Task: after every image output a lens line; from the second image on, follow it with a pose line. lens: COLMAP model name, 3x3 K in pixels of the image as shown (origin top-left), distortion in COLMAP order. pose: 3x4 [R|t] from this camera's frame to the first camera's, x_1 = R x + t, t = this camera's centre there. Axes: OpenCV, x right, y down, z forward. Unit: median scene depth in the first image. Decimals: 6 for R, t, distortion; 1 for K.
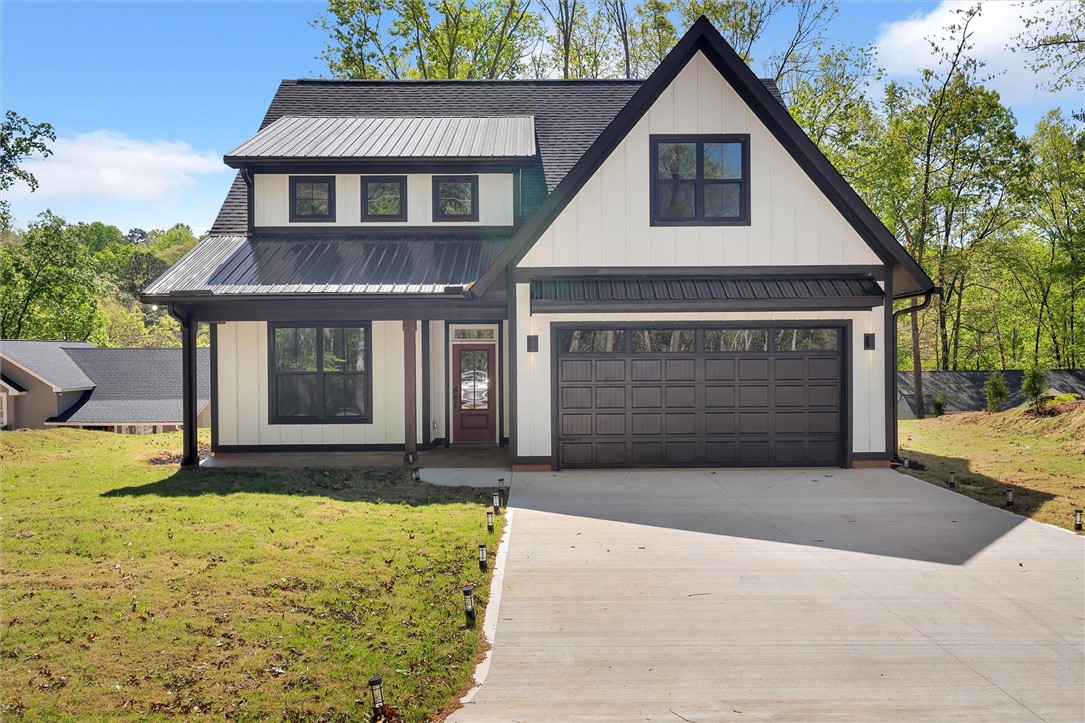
lens RADIAL K [[881.0, 0, 542.5], [0, 881.0, 358.4], [0, 0, 1]] dist [0.040167, 0.000006]
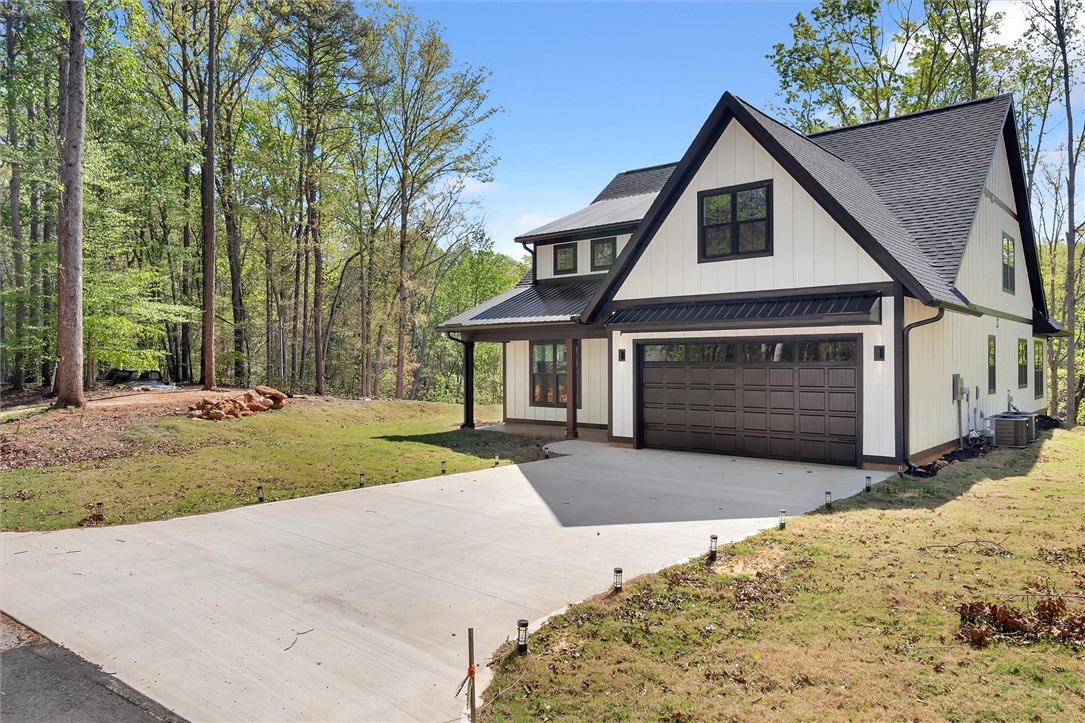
lens RADIAL K [[732.3, 0, 542.7], [0, 732.3, 357.4], [0, 0, 1]] dist [0.000139, 0.000313]
pose [[0.739232, 0.001859, -0.673448, 0.665812], [-0.009650, 0.999923, -0.007833, -0.002819], [0.673382, 0.012289, 0.739193, 0.065816]]
